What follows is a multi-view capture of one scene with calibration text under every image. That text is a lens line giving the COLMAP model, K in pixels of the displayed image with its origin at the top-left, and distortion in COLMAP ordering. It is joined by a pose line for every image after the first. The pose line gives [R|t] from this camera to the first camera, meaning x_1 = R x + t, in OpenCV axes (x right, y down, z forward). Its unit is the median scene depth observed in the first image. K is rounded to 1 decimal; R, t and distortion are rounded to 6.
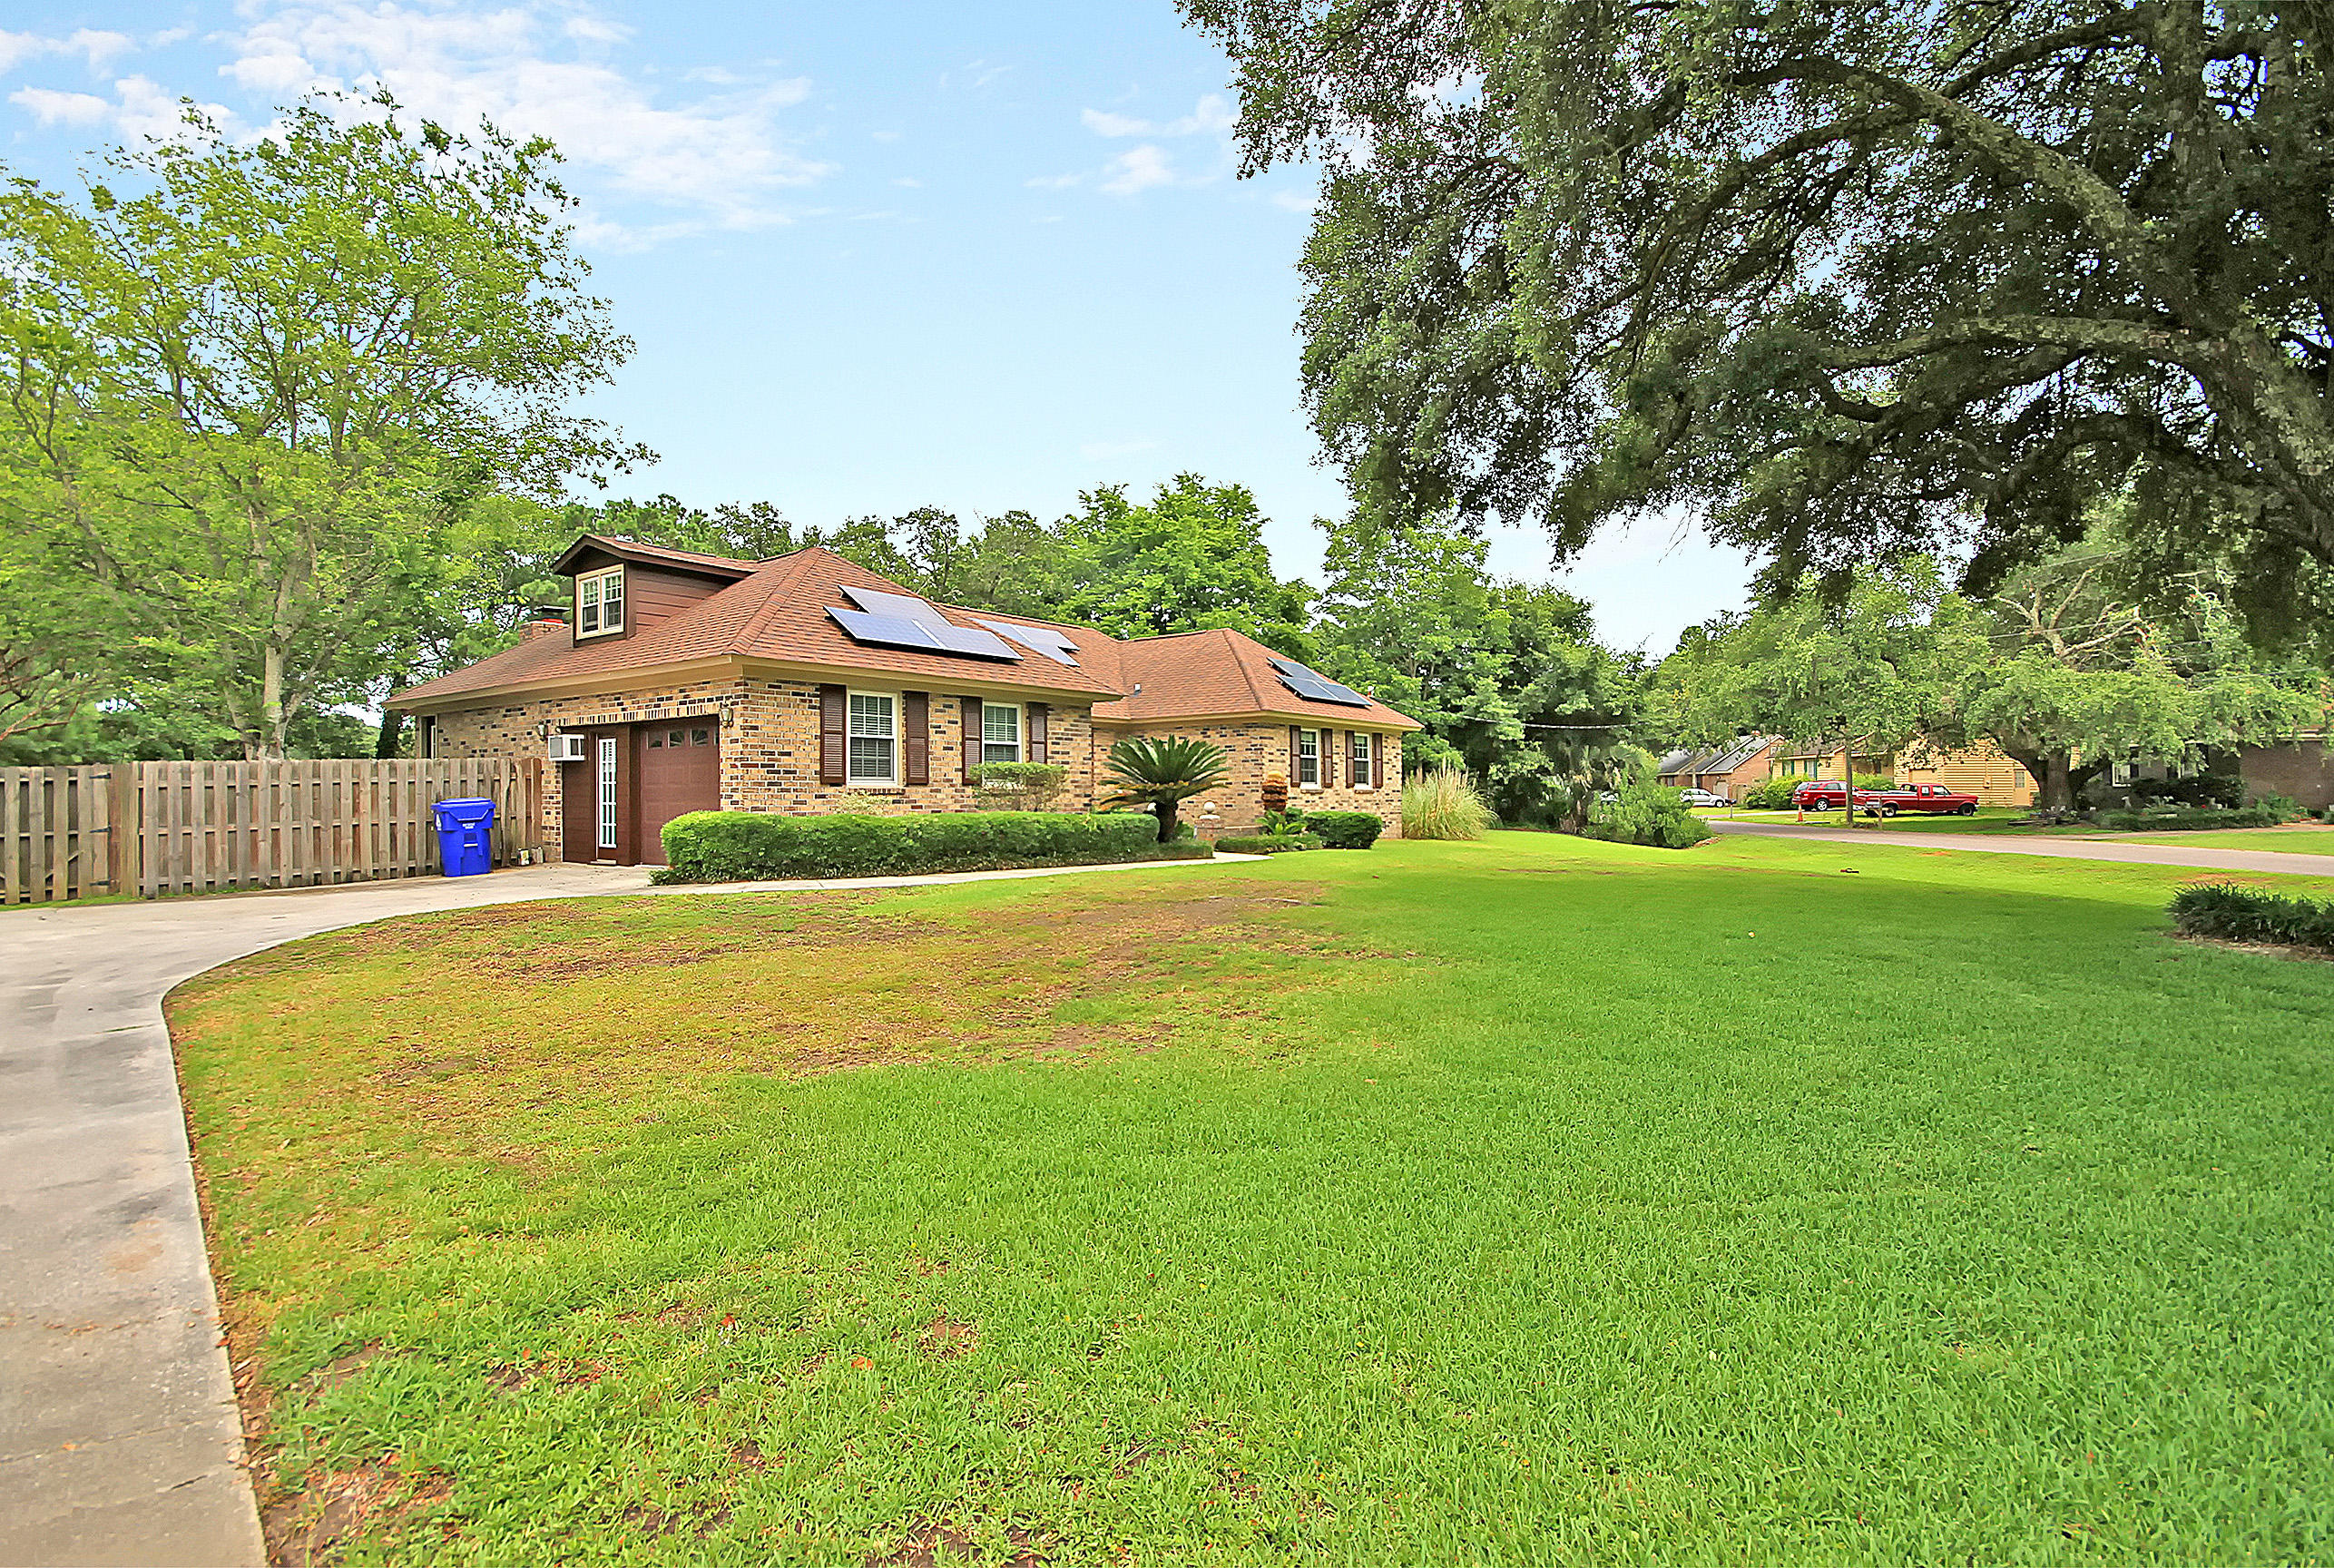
lens RADIAL K [[1028.1, 0, 1167.0], [0, 1028.1, 784.0], [0, 0, 1]] dist [0.000148, -0.000003]
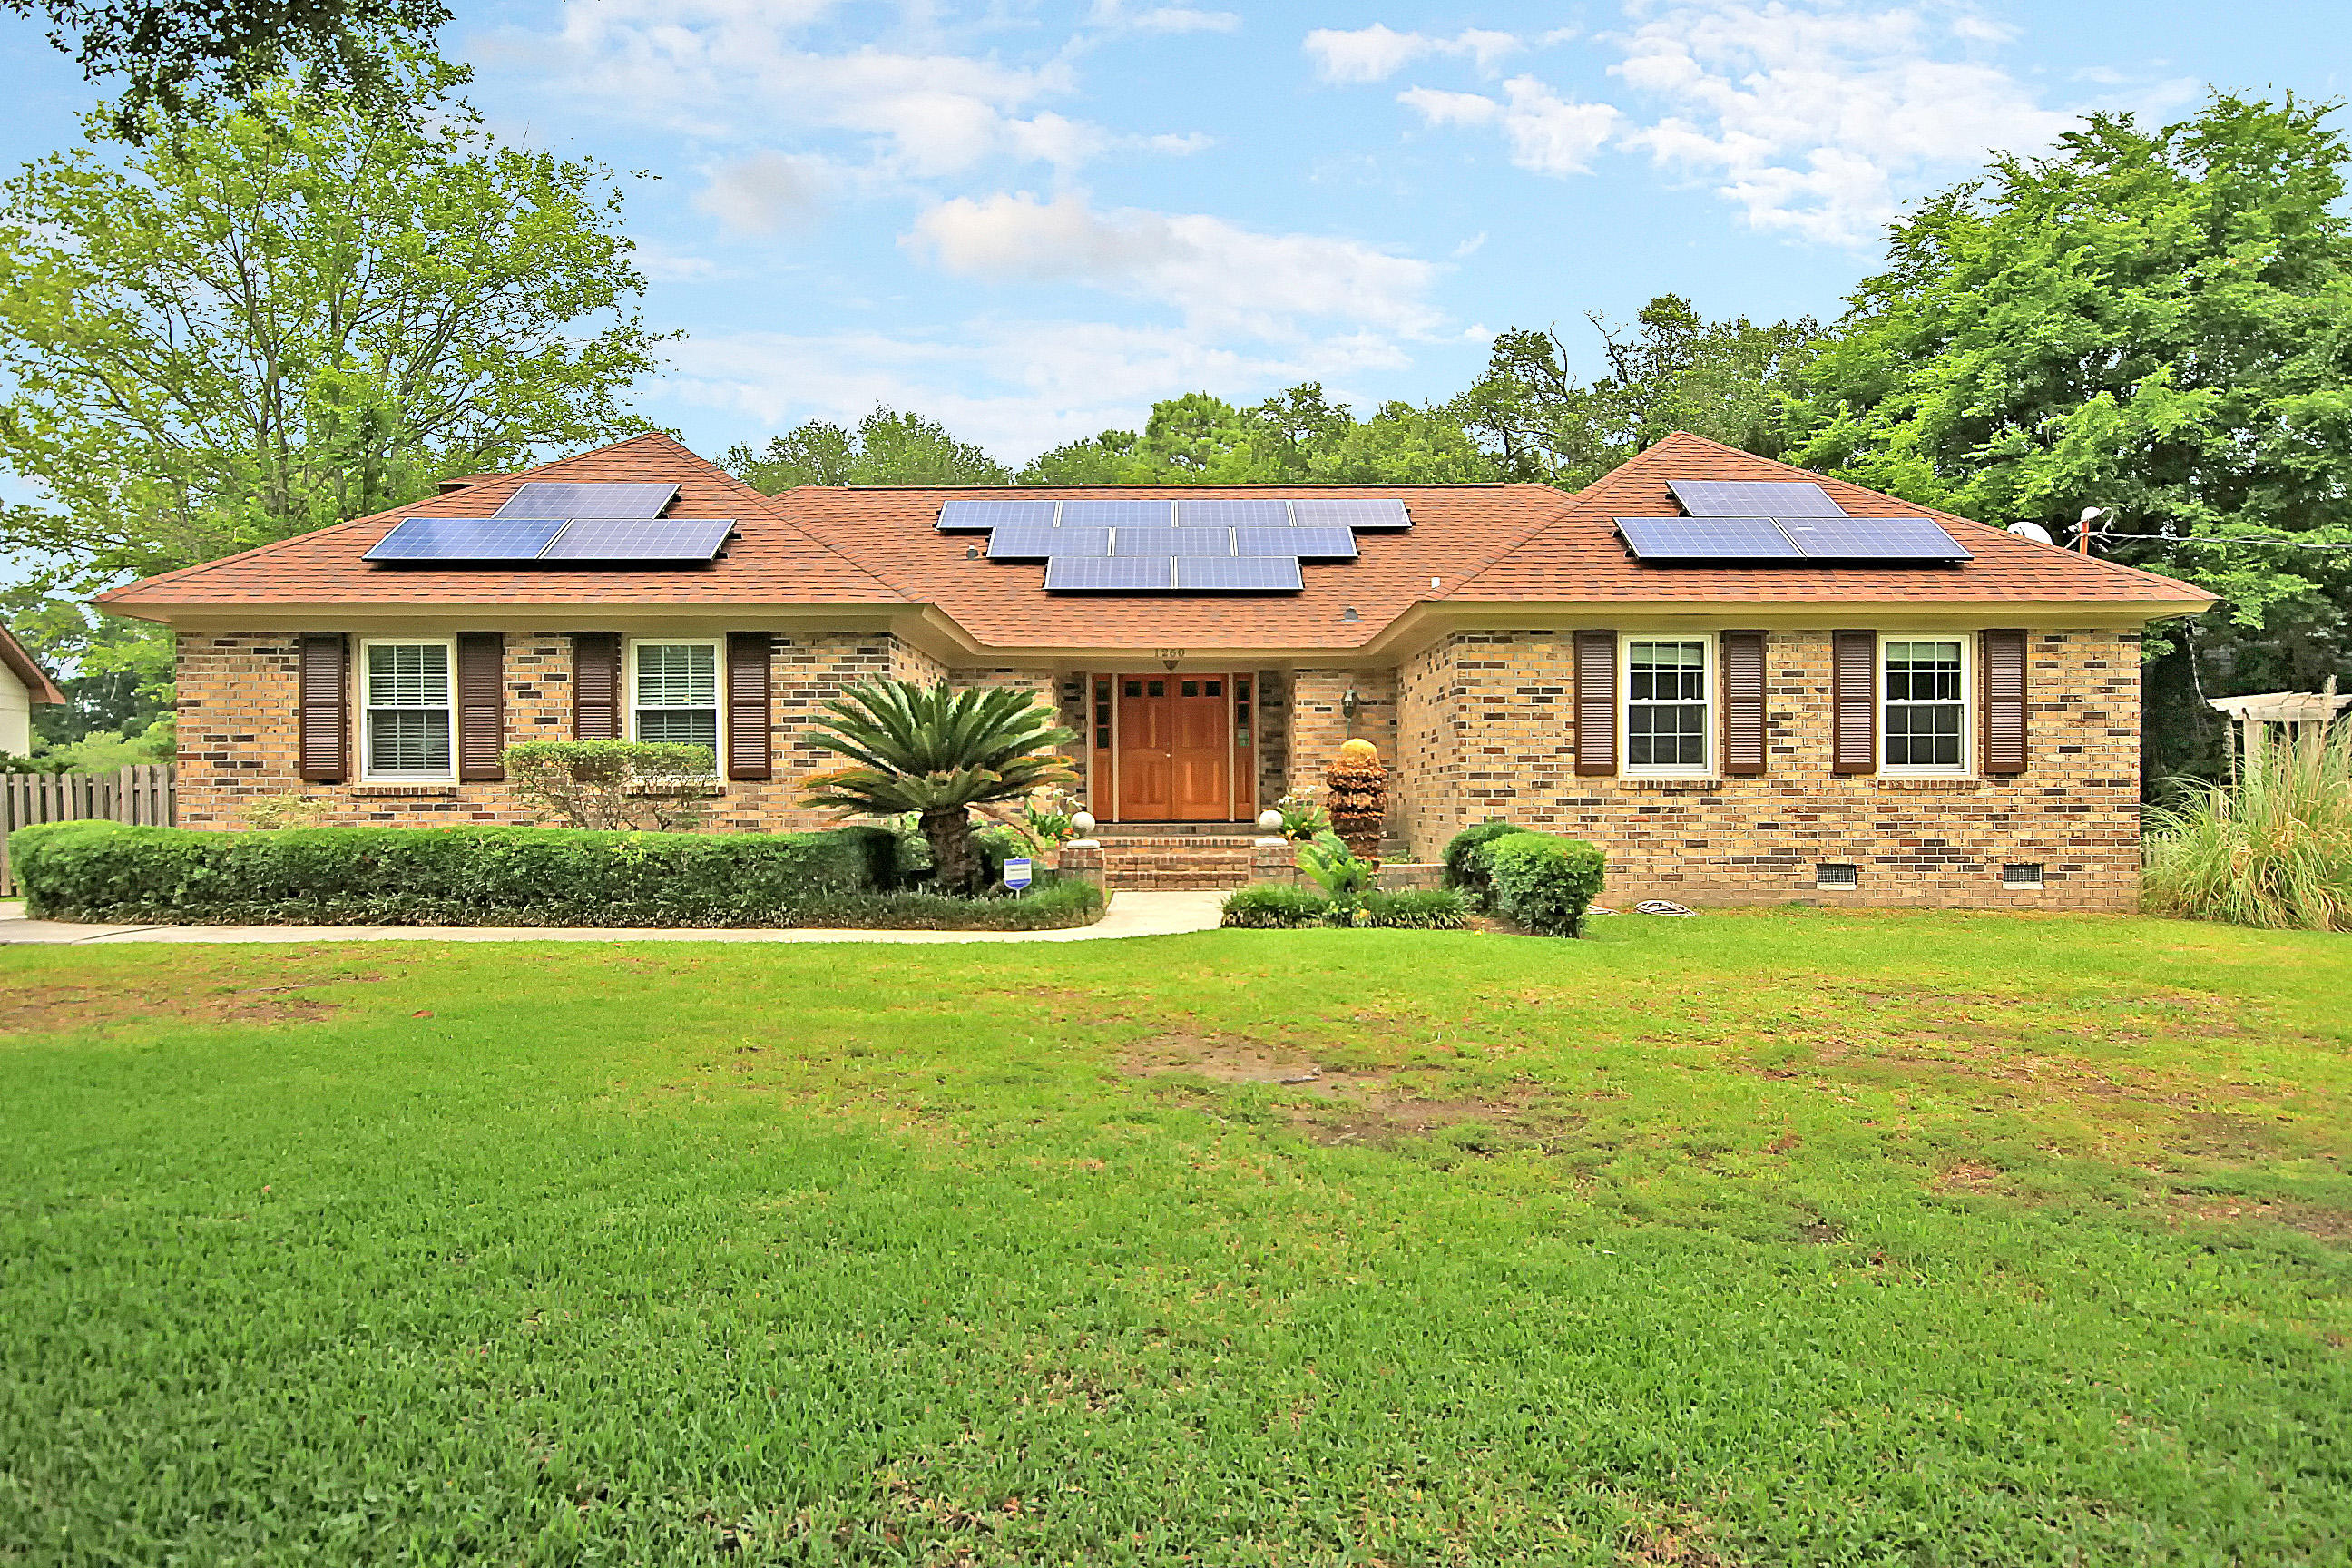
lens RADIAL K [[1384.7, 0, 1176.0], [0, 1384.7, 784.0], [0, 0, 1]] dist [0.008651, 0.002052]
pose [[0.661737, -0.008028, -0.749693, 0.648595], [0.010185, 0.999947, -0.001717, 0.008196], [0.749667, -0.006499, 0.661783, 0.729935]]
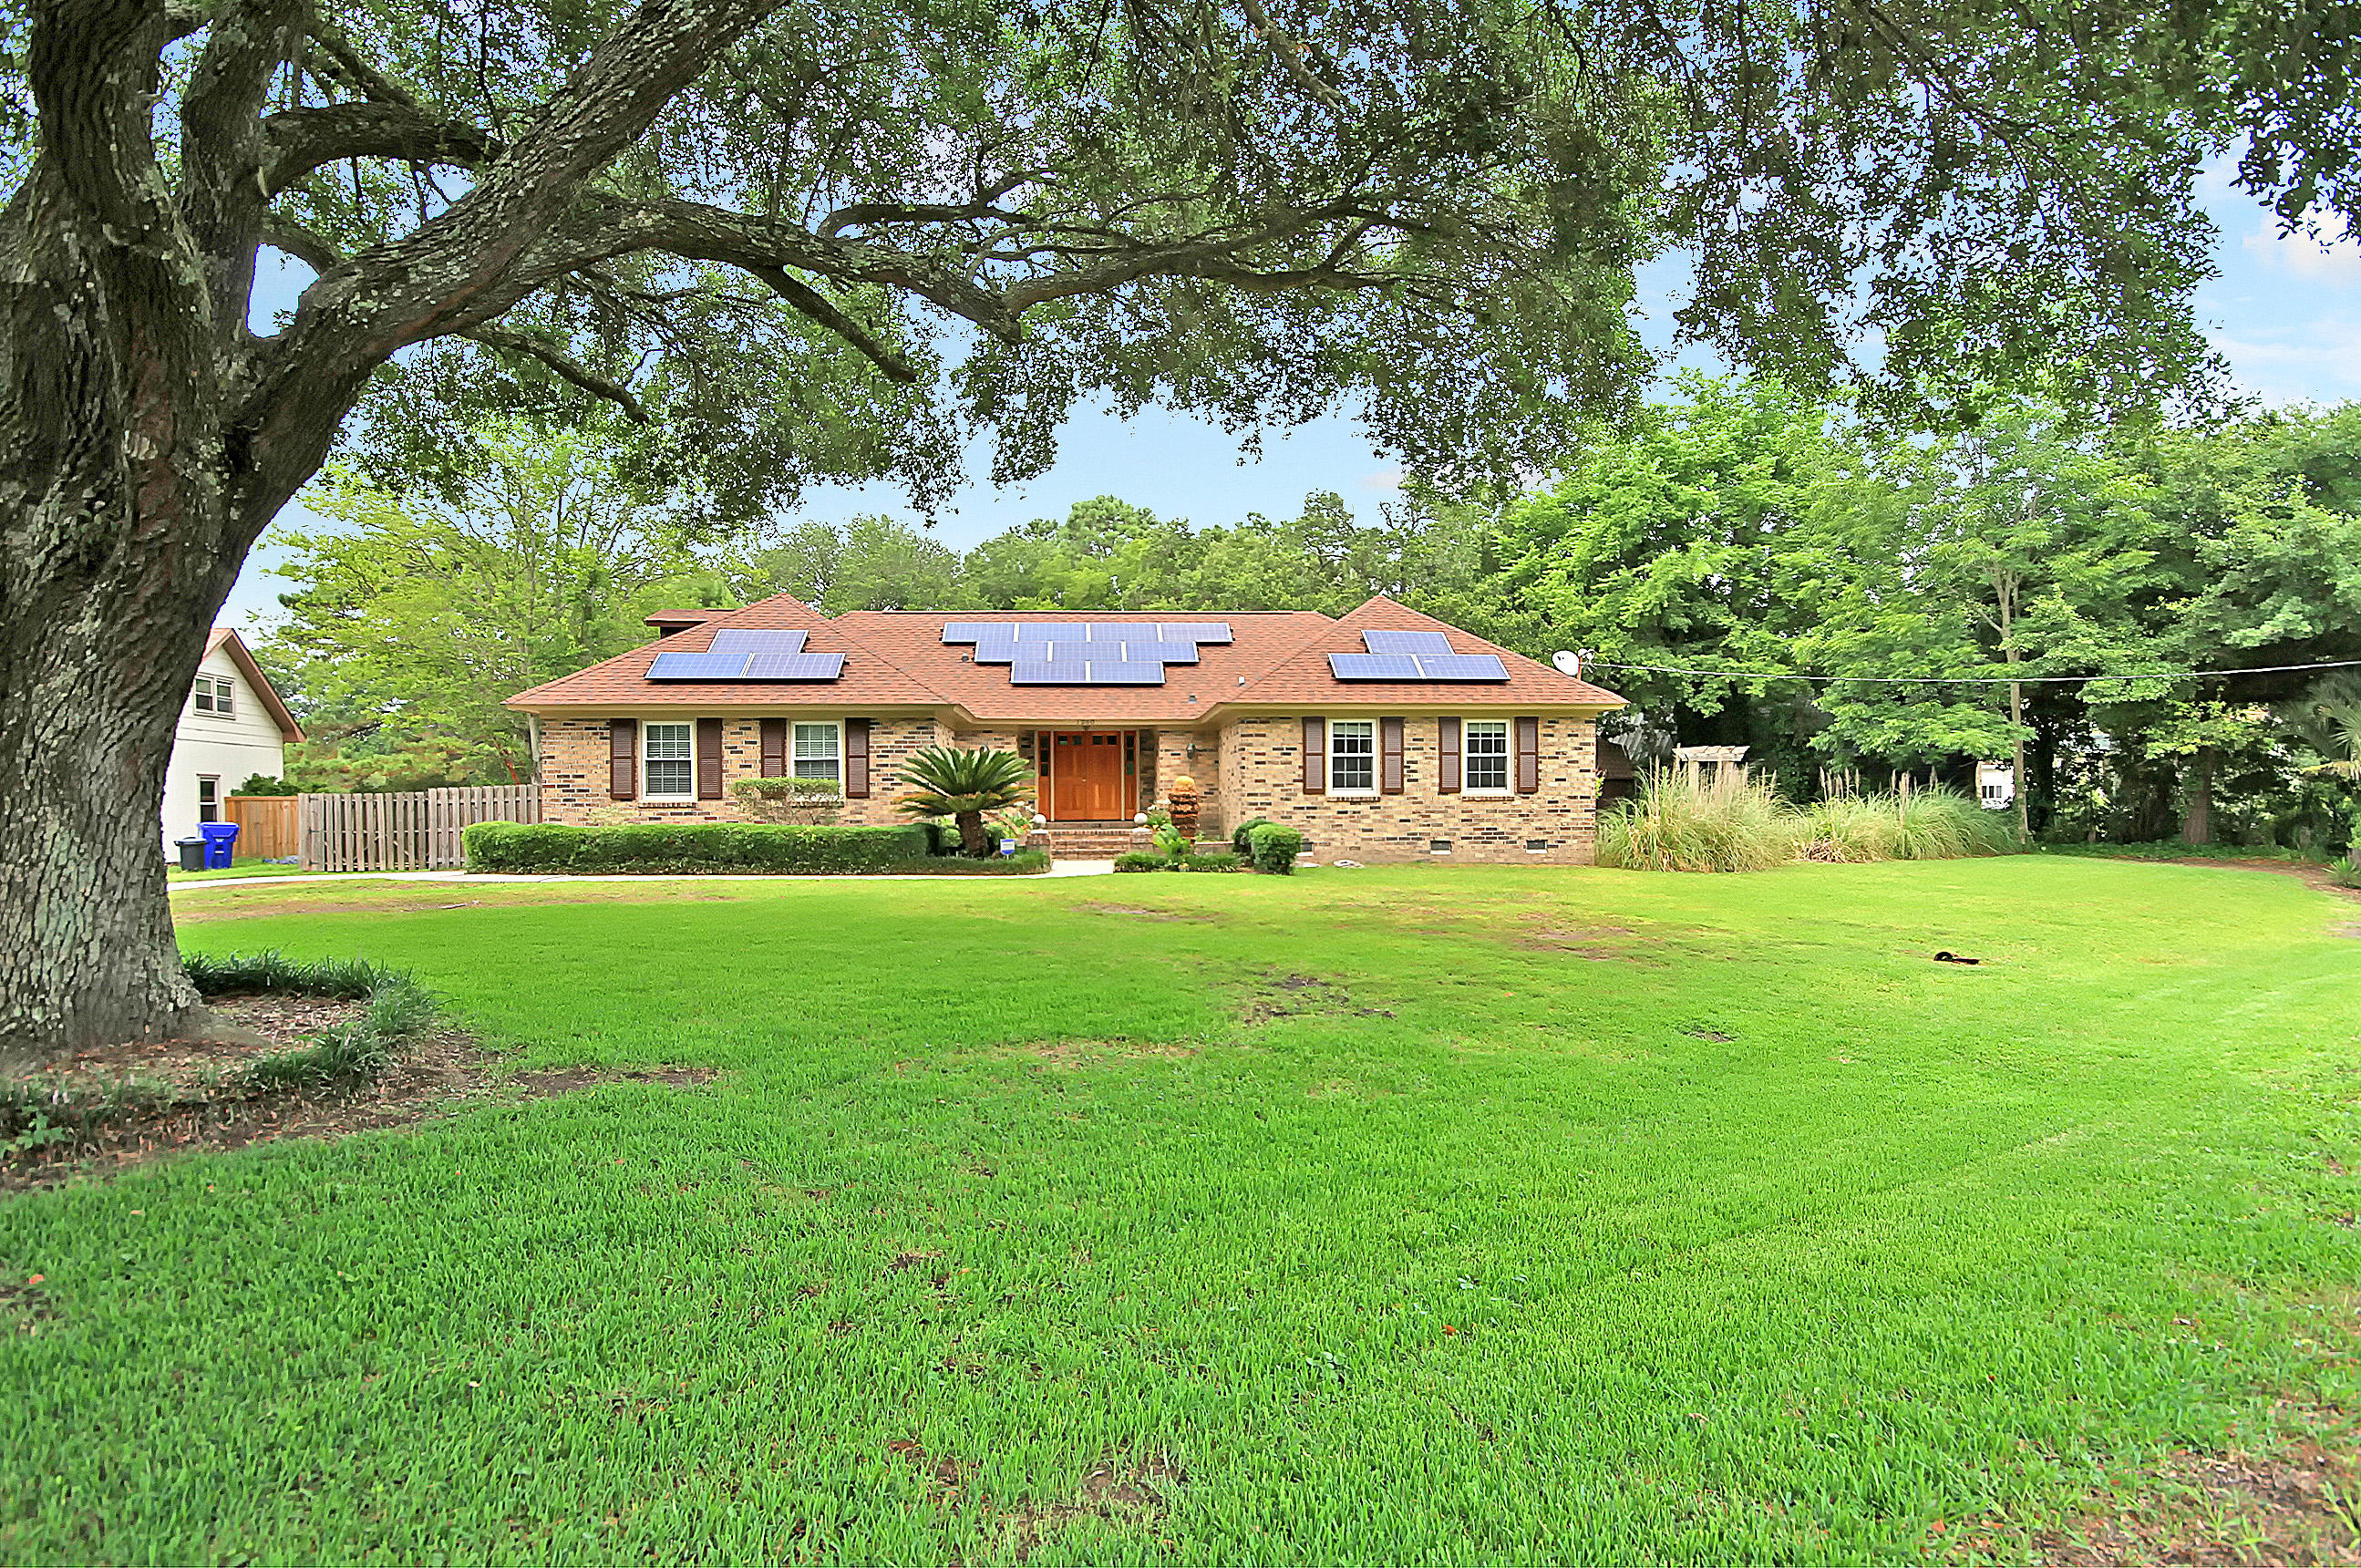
lens RADIAL K [[1226.7, 0, 1180.5], [0, 1226.7, 784.0], [0, 0, 1]] dist [-0.001600, -0.000061]
pose [[0.715544, -0.014913, -0.698408, 1.054296], [0.013081, 0.999883, -0.007948, 0.001687], [0.698445, -0.003448, 0.715656, 0.371367]]
